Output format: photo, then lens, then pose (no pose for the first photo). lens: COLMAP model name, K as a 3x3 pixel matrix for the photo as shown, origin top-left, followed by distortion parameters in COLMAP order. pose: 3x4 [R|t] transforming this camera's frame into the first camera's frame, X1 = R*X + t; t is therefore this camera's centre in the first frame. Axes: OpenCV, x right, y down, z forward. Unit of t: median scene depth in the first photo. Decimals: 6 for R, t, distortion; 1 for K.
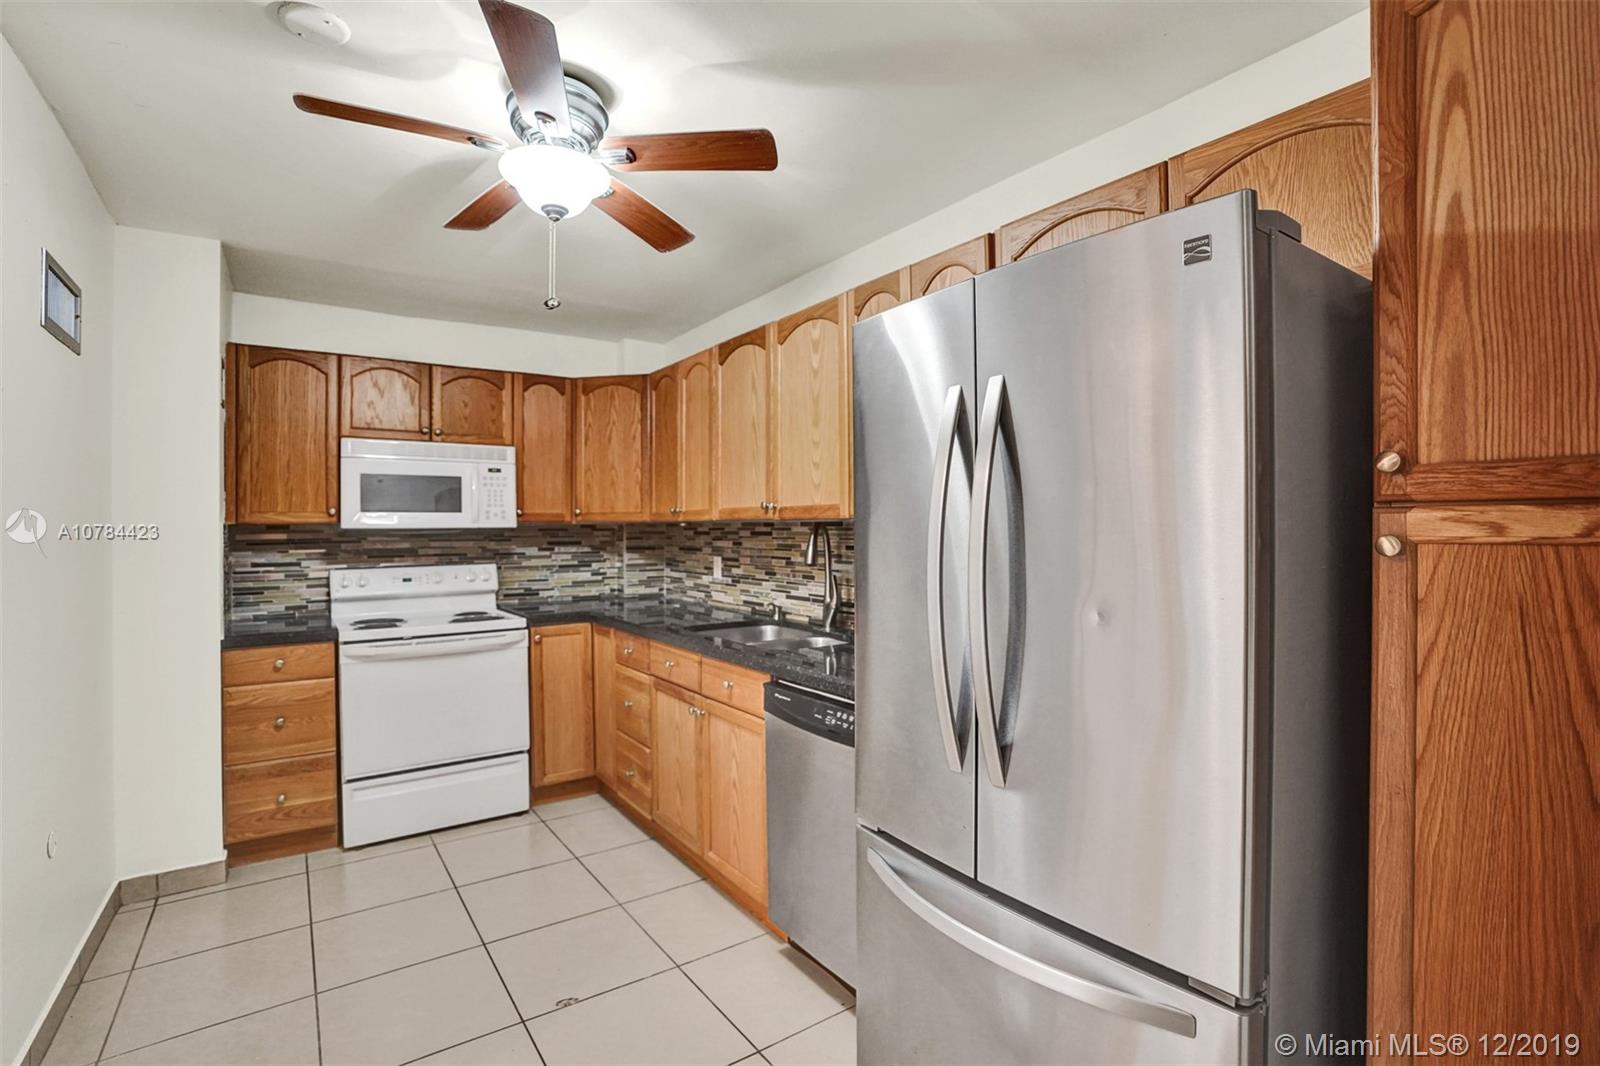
lens RADIAL K [[751.2, 0, 798.0], [0, 751.2, 518.9], [0, 0, 1]] dist [-0.069500, 0.027387]
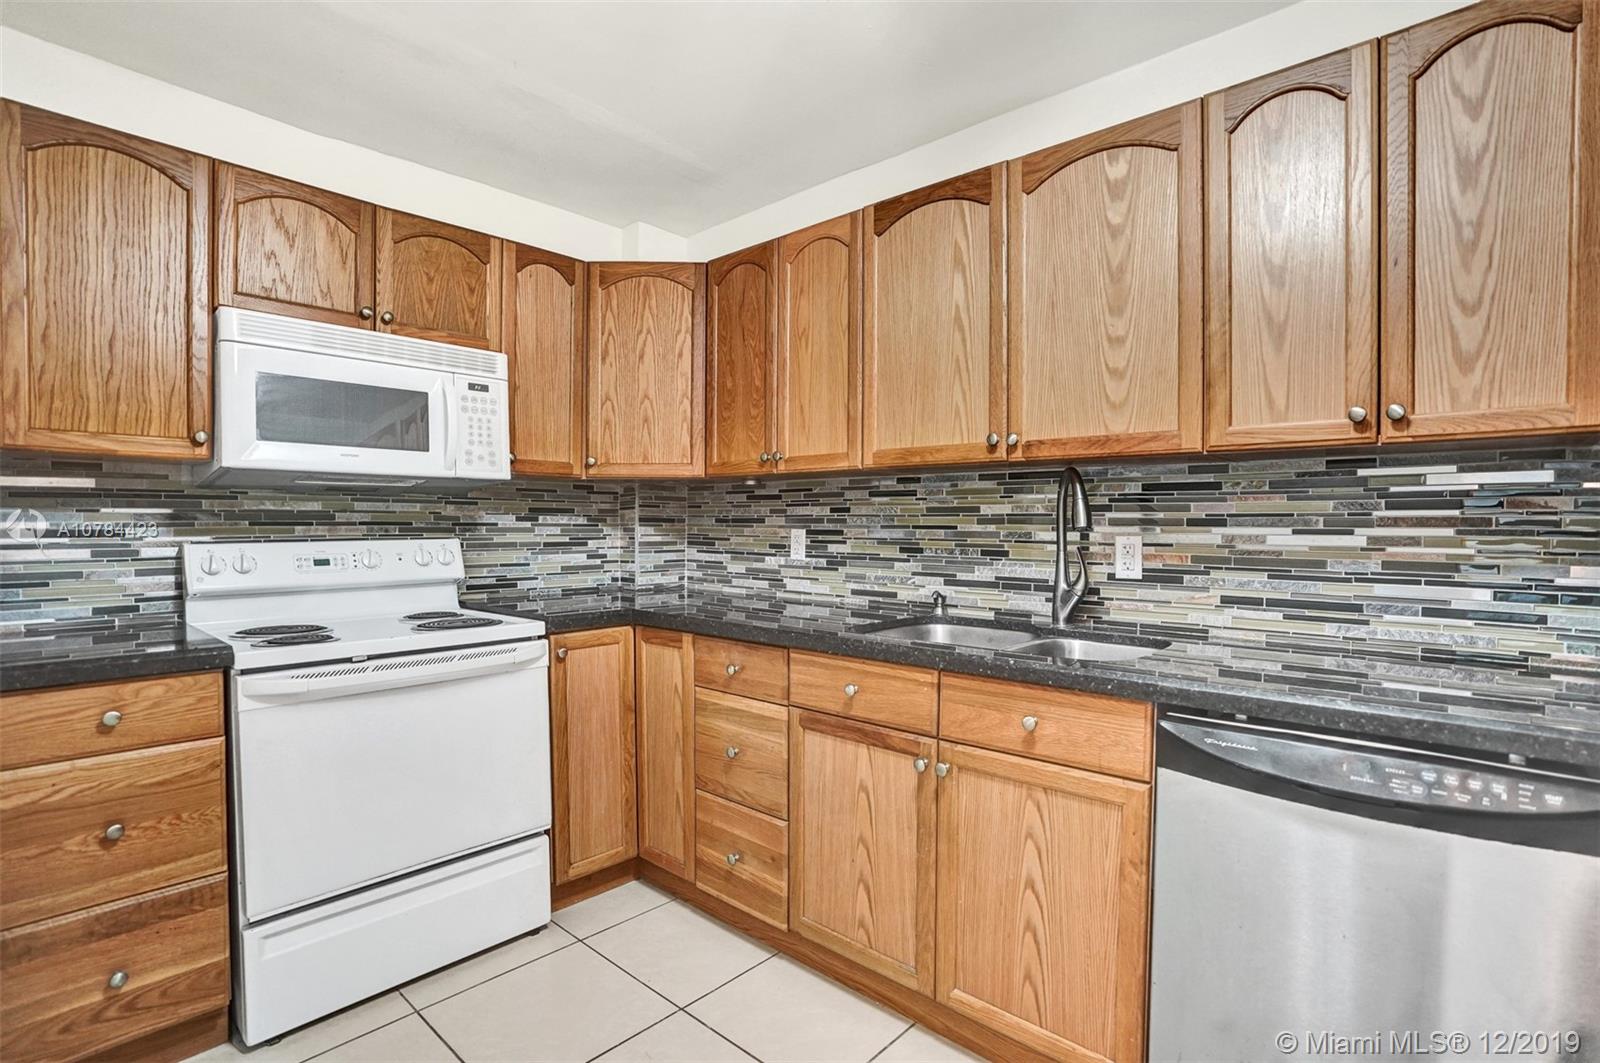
lens RADIAL K [[768.1, 0, 800.0], [0, 768.1, 531.5], [0, 0, 1]] dist [-0.059259, 0.020459]
pose [[0.974813, 0.008203, 0.222874, -0.295261], [-0.012651, 0.999748, 0.018538, 0.042771], [-0.222666, -0.020891, 0.974671, 0.321147]]
